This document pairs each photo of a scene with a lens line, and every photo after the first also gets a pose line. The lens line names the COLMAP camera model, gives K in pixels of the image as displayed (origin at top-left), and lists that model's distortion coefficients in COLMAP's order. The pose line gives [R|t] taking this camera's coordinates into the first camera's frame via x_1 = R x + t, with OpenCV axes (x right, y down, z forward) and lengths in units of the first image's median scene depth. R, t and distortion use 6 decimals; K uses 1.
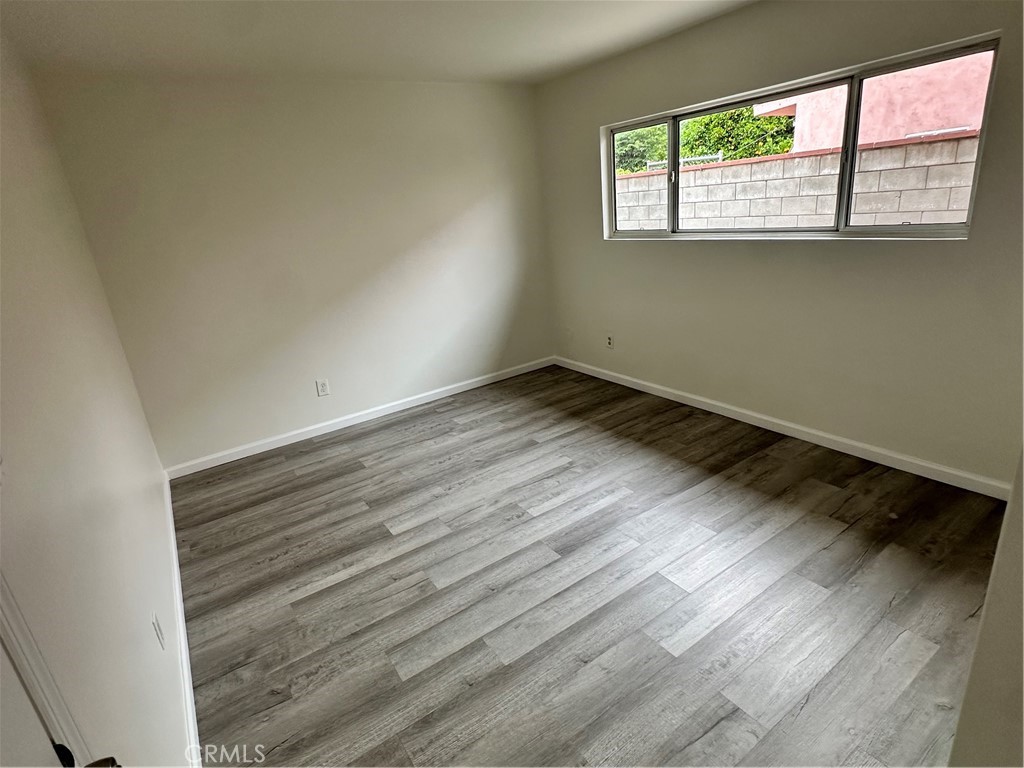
lens RADIAL K [[537.7, 0, 512.0], [0, 537.7, 384.0], [0, 0, 1]] dist [-0.002161, -0.000513]
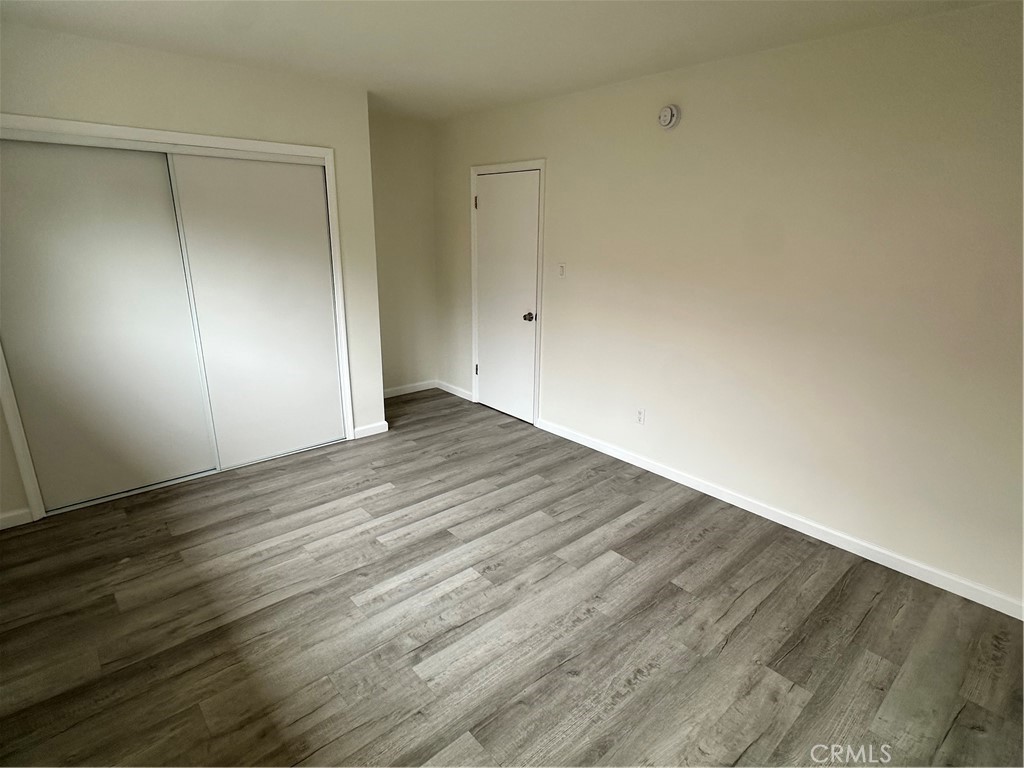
lens RADIAL K [[537.7, 0, 512.0], [0, 537.7, 384.0], [0, 0, 1]] dist [-0.002161, -0.000513]
pose [[-0.987197, 0.115400, -0.110115, 0.038651], [0.029578, 0.810814, 0.584556, -0.564321], [0.156740, 0.573814, -0.803847, 1.597921]]
